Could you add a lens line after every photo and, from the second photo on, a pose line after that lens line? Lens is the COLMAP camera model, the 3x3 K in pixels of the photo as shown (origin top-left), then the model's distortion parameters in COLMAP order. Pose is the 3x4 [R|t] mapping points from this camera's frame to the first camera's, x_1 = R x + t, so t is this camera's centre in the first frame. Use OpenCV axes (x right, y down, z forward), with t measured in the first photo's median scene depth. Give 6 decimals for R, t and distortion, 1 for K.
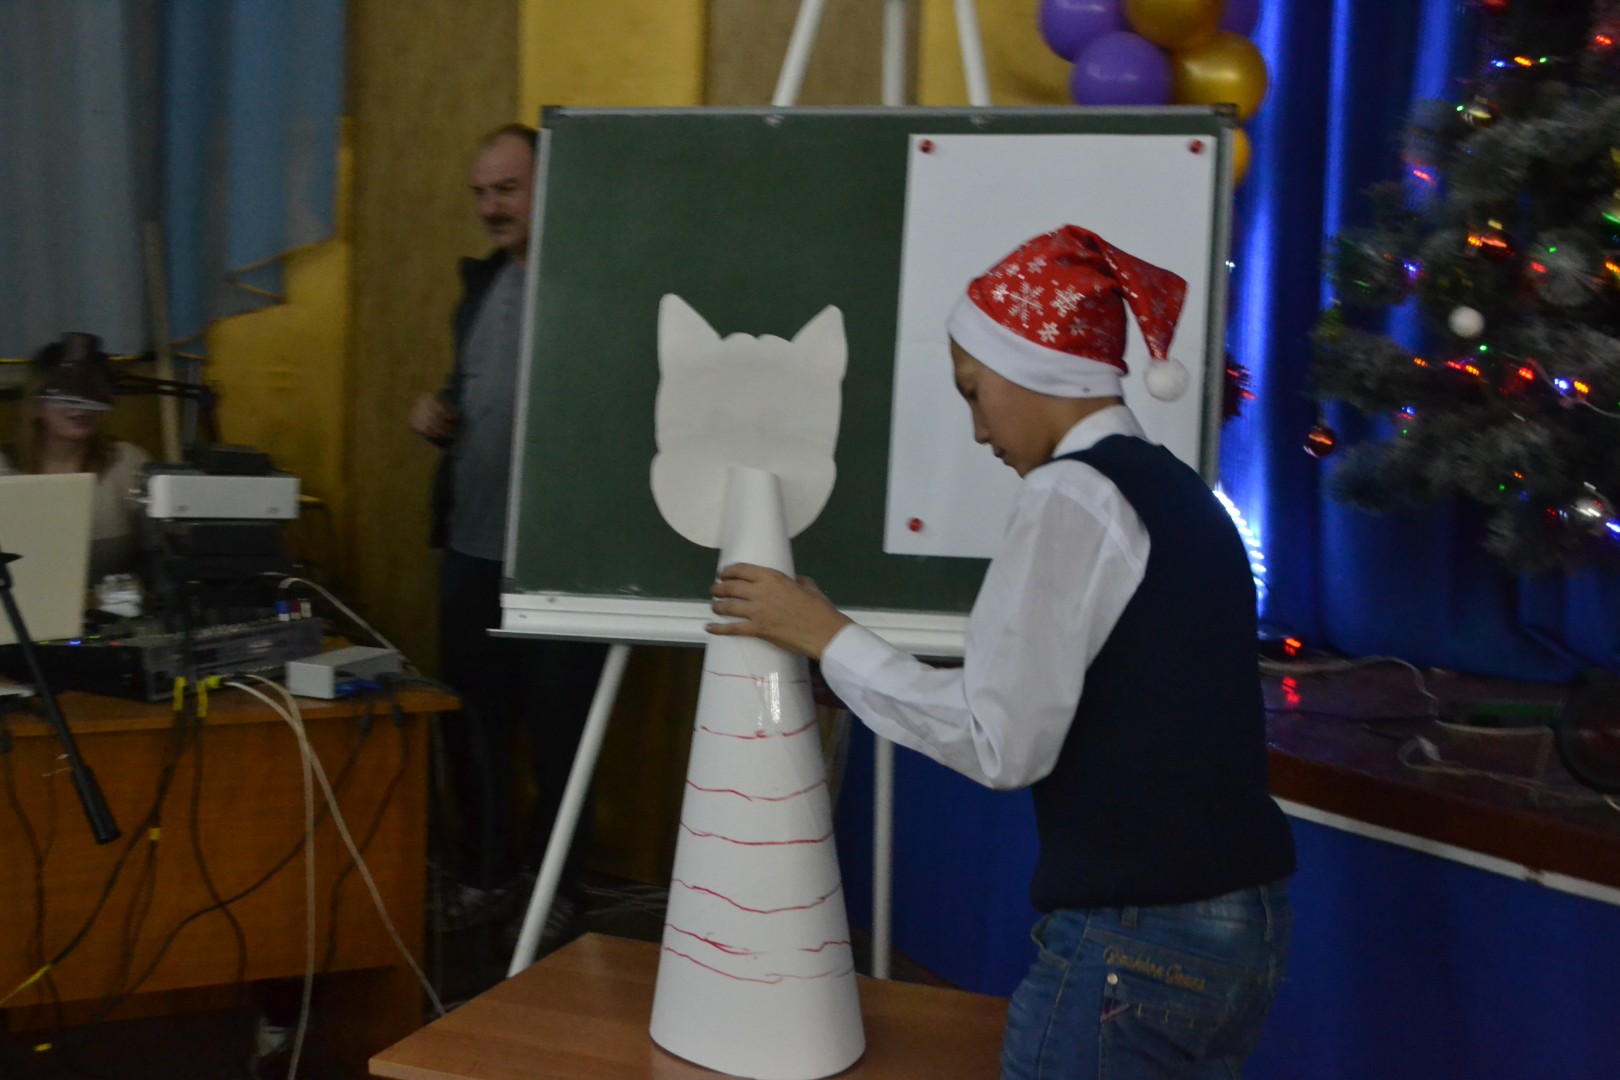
lens RADIAL K [[2233.0, 0, 810.0], [0, 2233.0, 540.0], [0, 0, 1]] dist [0.005296, -0.015395]
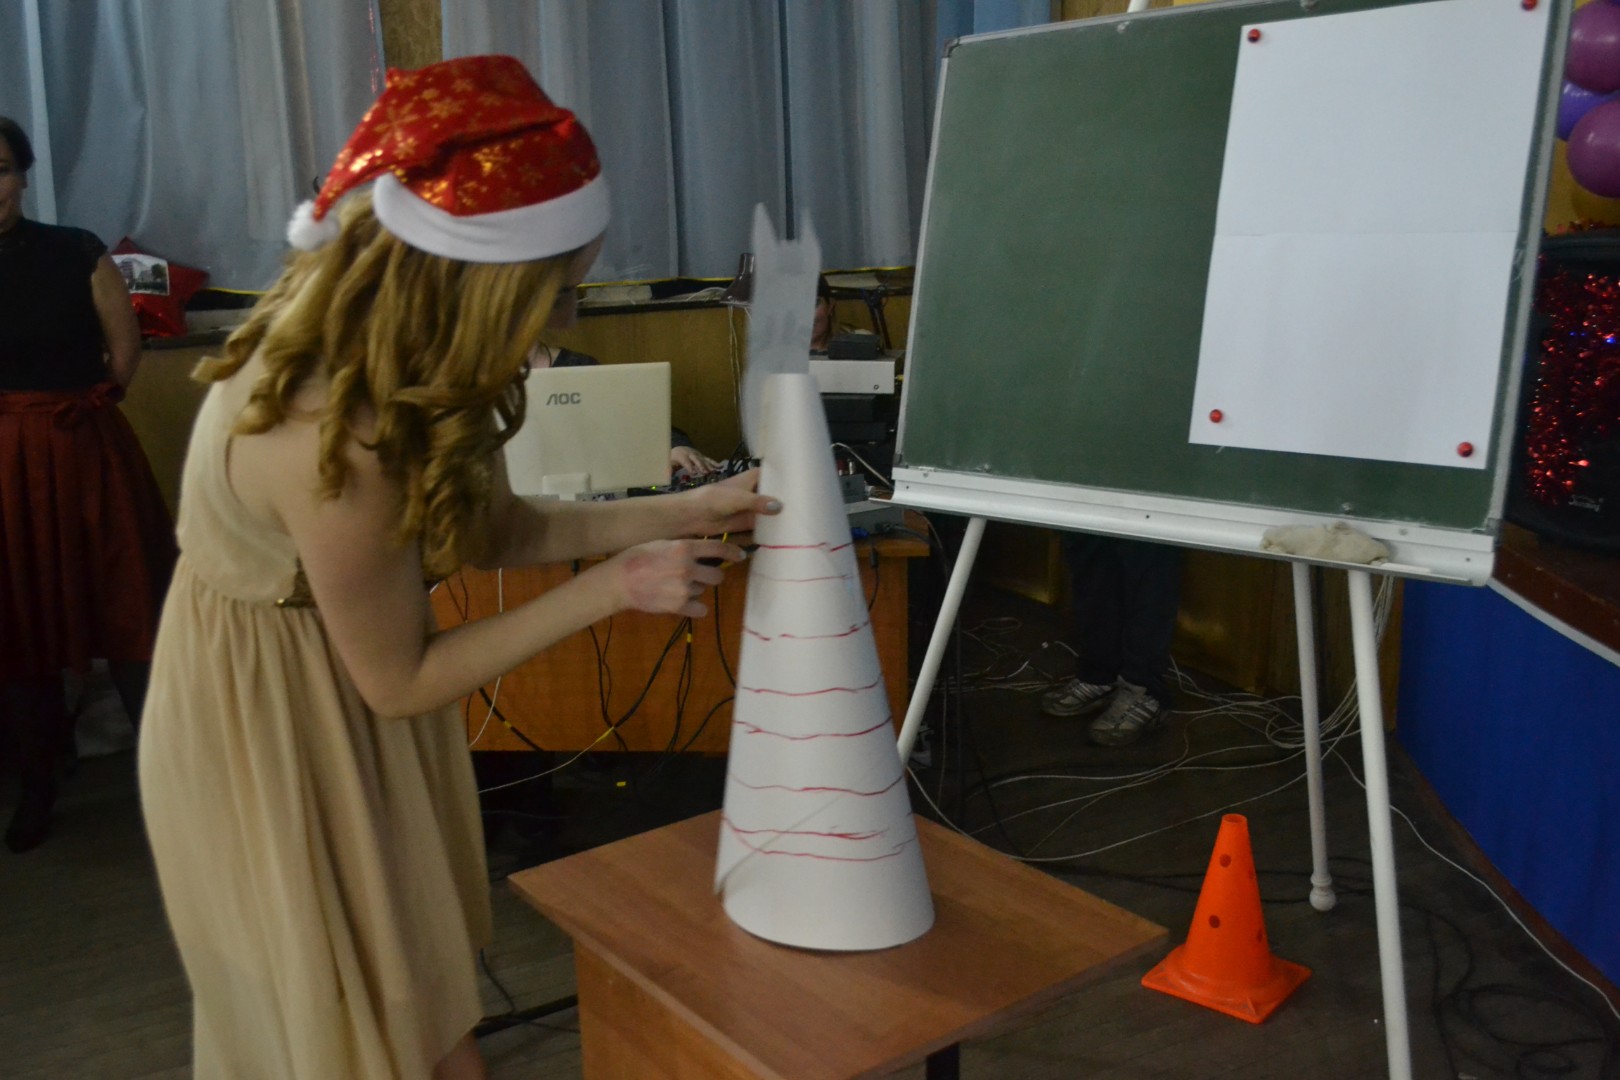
lens RADIAL K [[1505.6, 0, 810.0], [0, 1505.6, 540.0], [0, 0, 1]] dist [-0.020598, -0.011058]
pose [[0.853216, 0.059565, -0.518145, 0.237845], [-0.007294, 0.994723, 0.102341, -0.018665], [0.521506, -0.083540, 0.849148, 0.301619]]
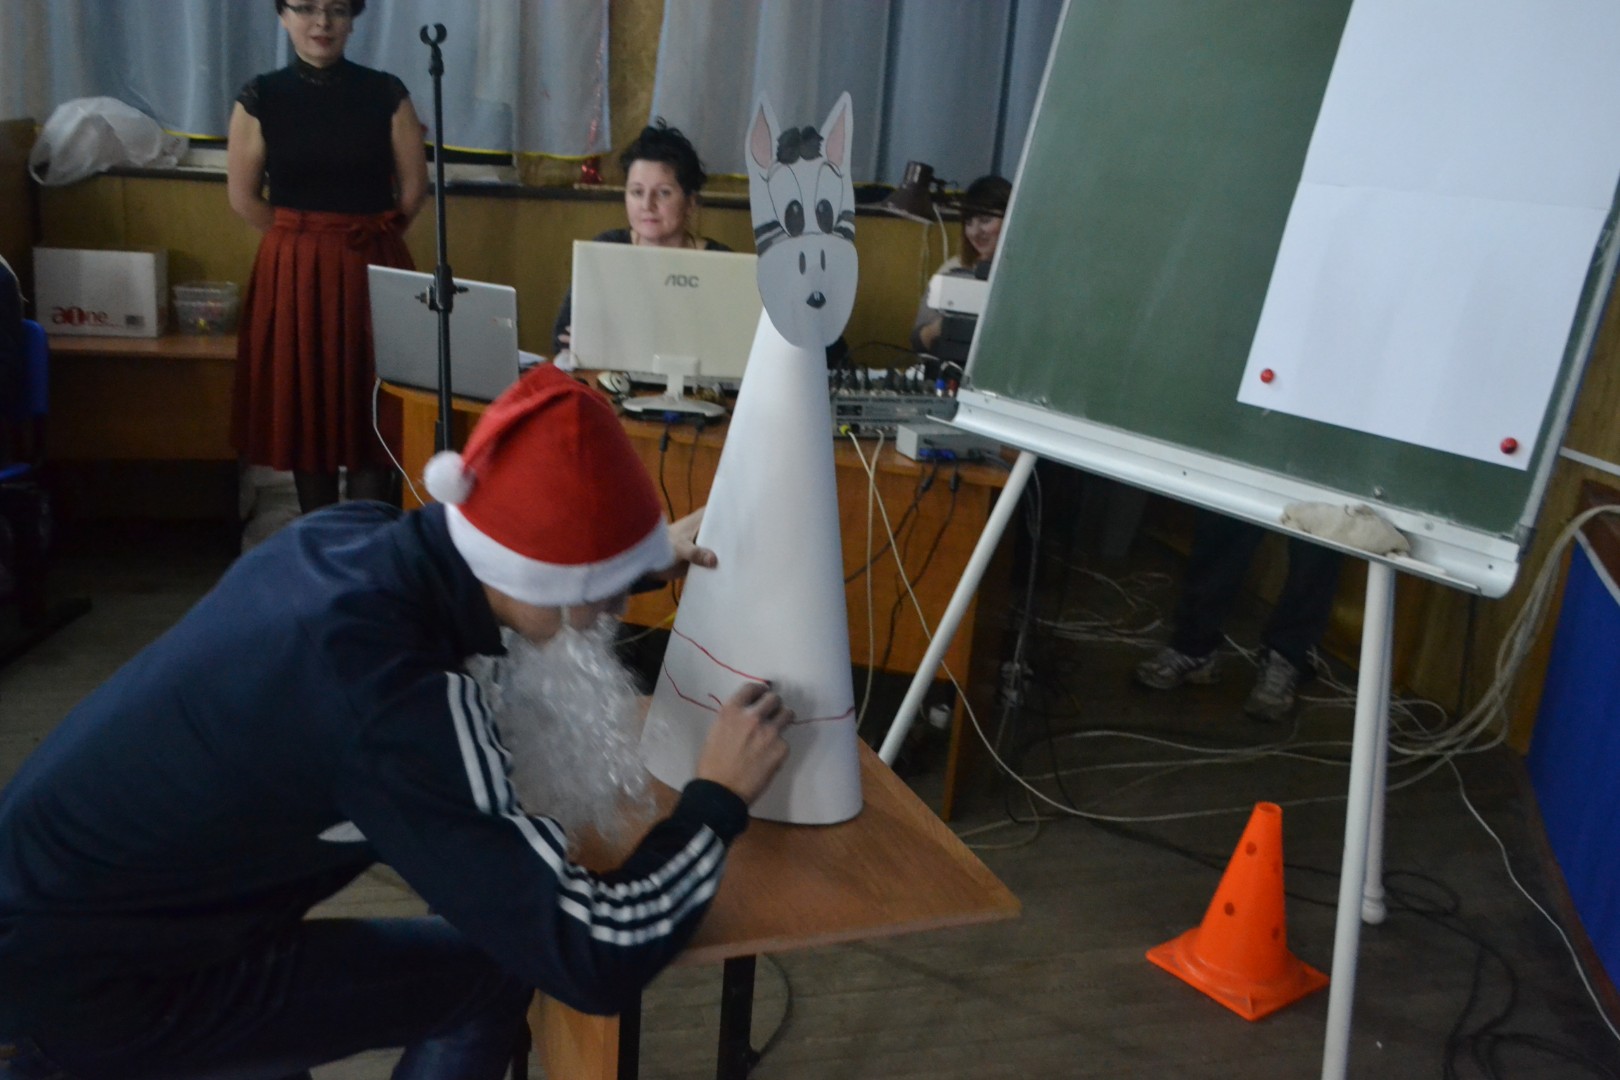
lens RADIAL K [[1505.6, 0, 810.0], [0, 1505.6, 540.0], [0, 0, 1]] dist [-0.020598, -0.011058]
pose [[0.726722, 0.211136, -0.653679, 0.325913], [-0.131861, 0.976773, 0.168899, -0.020220], [0.674157, -0.036548, 0.737683, 0.378443]]
